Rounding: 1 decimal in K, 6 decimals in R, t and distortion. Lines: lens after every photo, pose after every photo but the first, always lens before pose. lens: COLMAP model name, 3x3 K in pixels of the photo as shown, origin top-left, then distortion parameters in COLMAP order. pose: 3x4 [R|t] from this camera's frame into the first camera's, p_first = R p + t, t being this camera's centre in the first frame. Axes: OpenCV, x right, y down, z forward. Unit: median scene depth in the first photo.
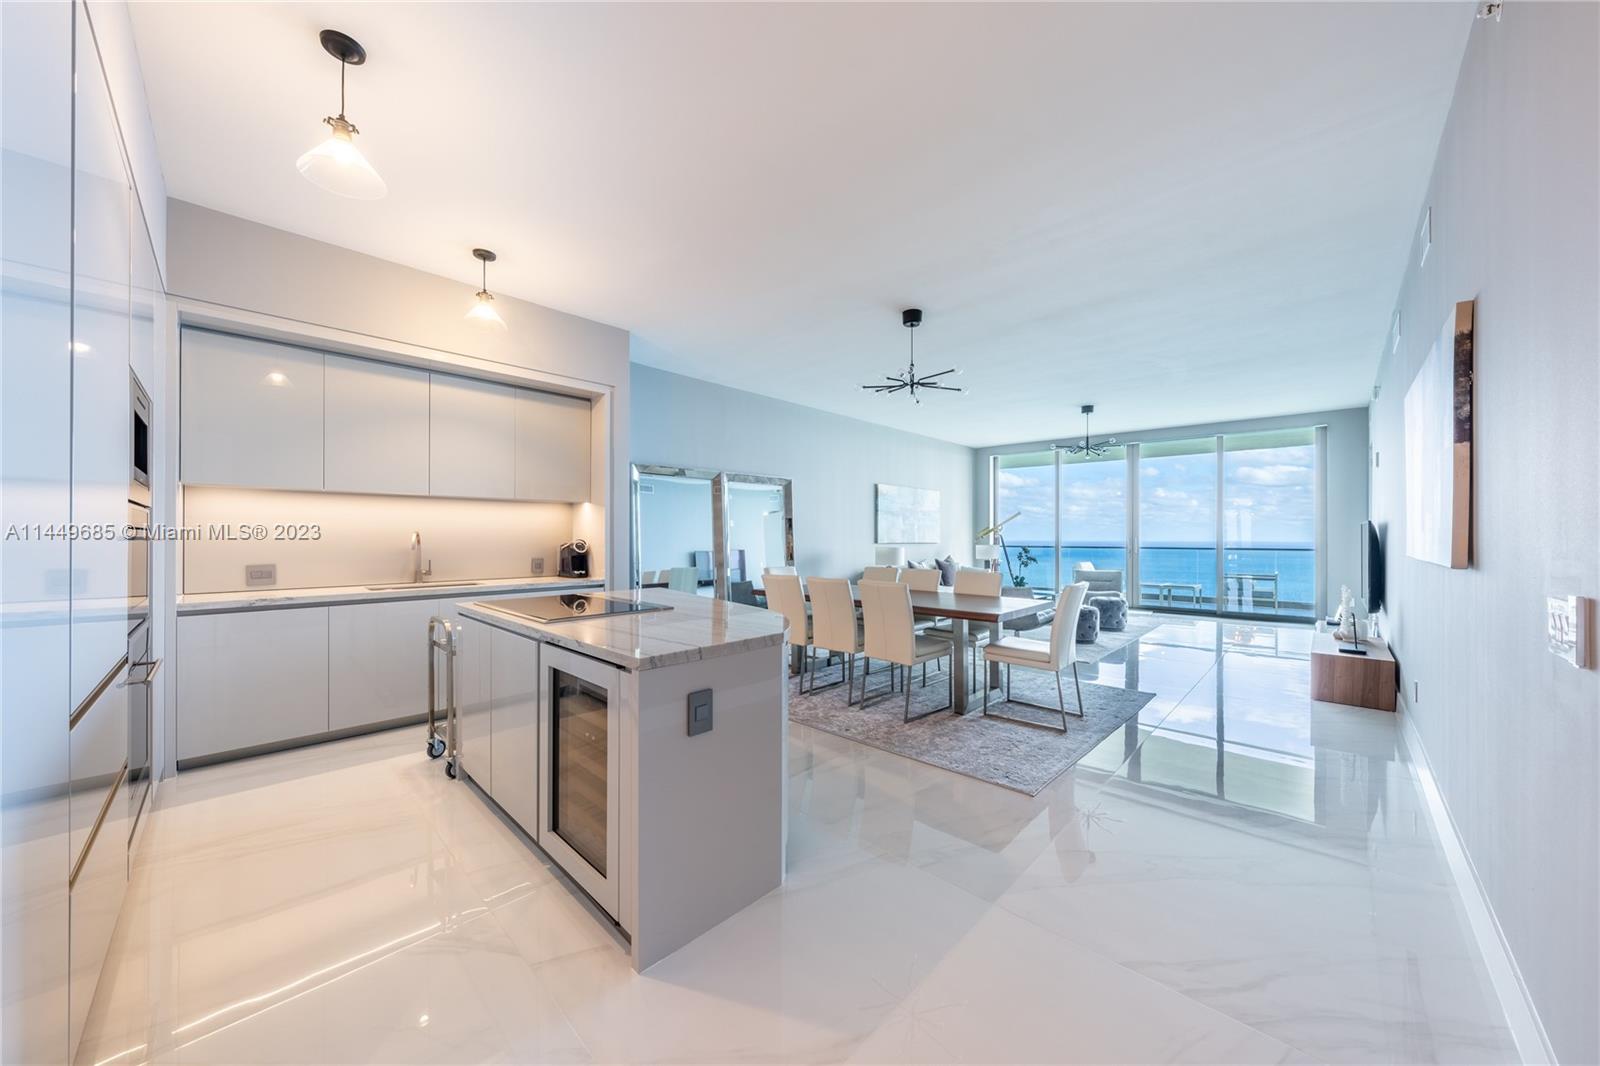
lens RADIAL K [[552.2, 0, 800.0], [0, 552.2, 533.0], [0, 0, 1]] dist [-0.001008, -0.000039]
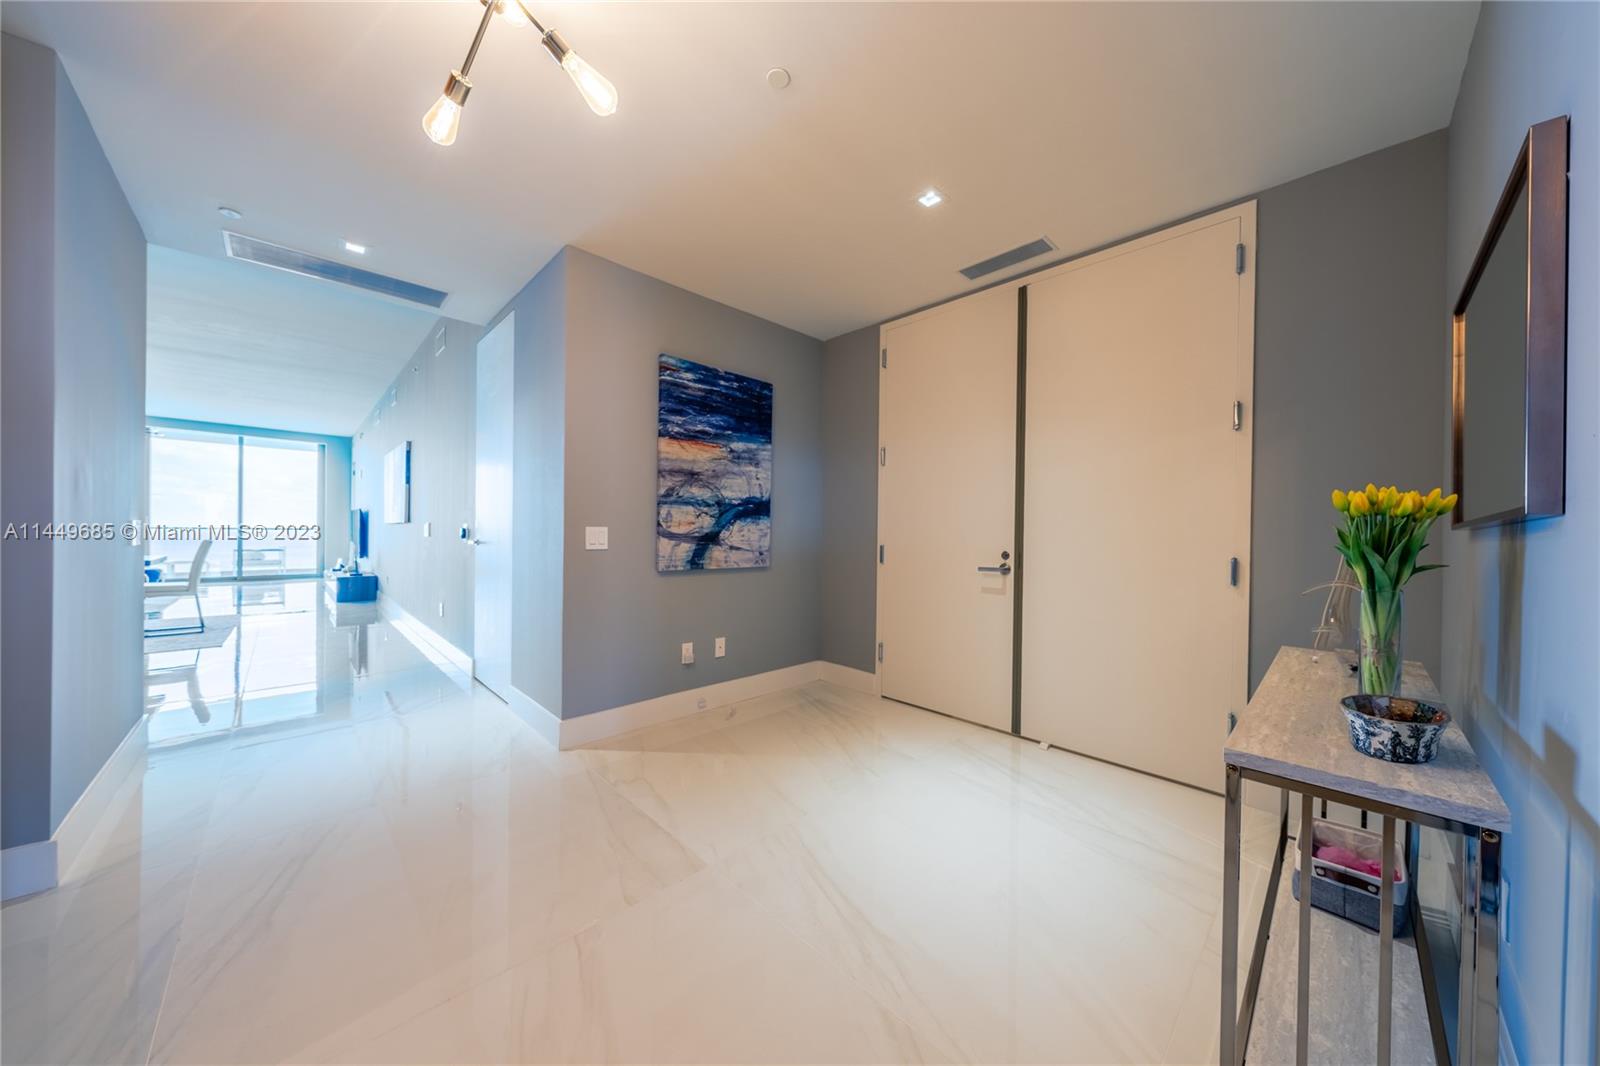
lens RADIAL K [[523.8, 0, 800.0], [0, 523.8, 533.0], [0, 0, 1]] dist [-0.000294, -0.000007]
pose [[0.033298, 0.000706, 0.999445, -0.242917], [-0.018232, 0.999834, -0.000099, 0.012897], [-0.999279, -0.018218, 0.033305, -0.191487]]
